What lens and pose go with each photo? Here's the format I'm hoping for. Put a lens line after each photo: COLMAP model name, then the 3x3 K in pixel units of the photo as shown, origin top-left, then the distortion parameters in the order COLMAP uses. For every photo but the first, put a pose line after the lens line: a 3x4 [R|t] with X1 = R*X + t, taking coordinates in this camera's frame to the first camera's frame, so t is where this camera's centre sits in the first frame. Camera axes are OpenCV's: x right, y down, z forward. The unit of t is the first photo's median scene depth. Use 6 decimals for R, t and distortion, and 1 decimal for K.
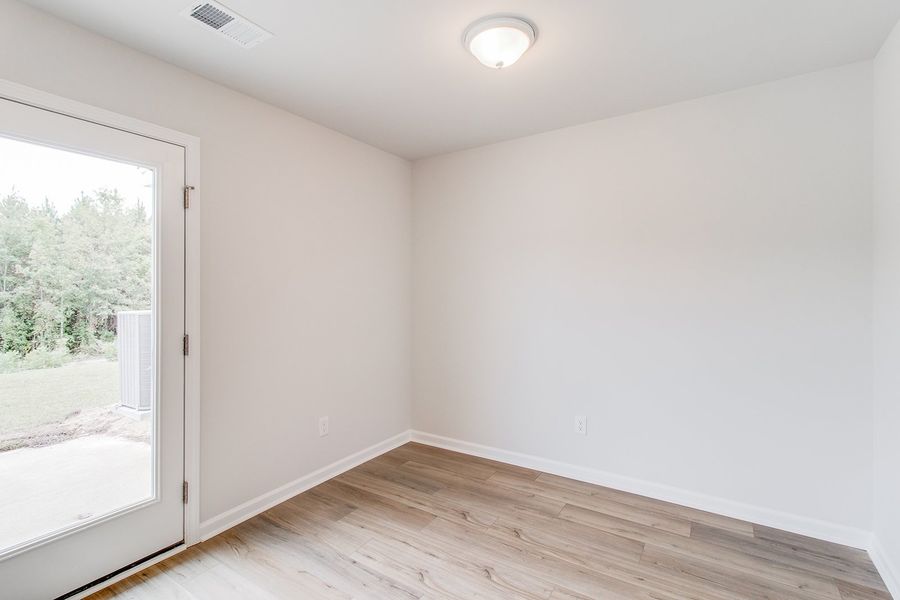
lens RADIAL K [[414.3, 0, 447.3], [0, 414.3, 294.7], [0, 0, 1]] dist [0.002987, -0.000391]
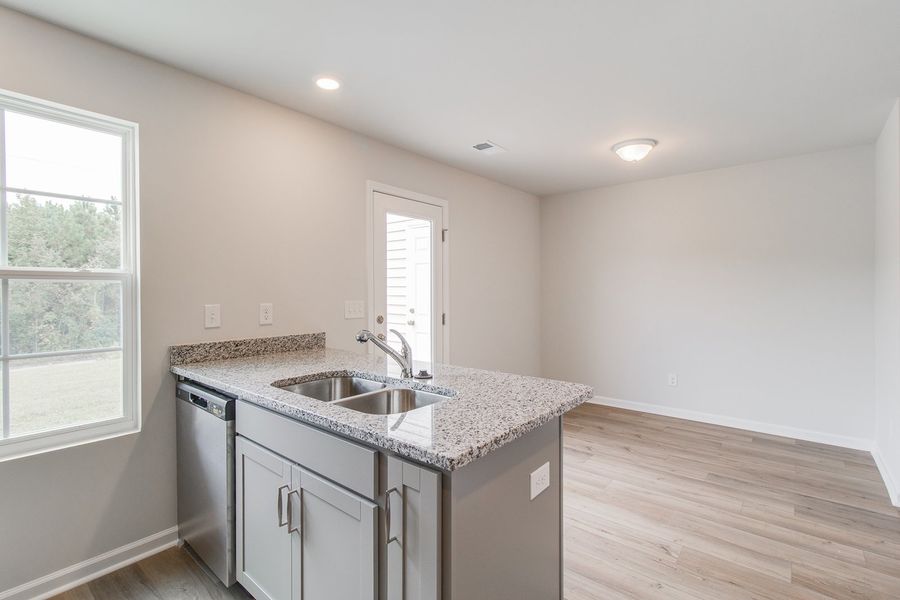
lens RADIAL K [[414.3, 0, 451.5], [0, 414.3, 287.4], [0, 0, 1]] dist [0.002987, -0.000391]
pose [[0.993762, 0.000180, -0.111526, -0.398364], [-0.001528, 0.999927, -0.011995, 0.008676], [0.111515, 0.012090, 0.993689, -0.745113]]
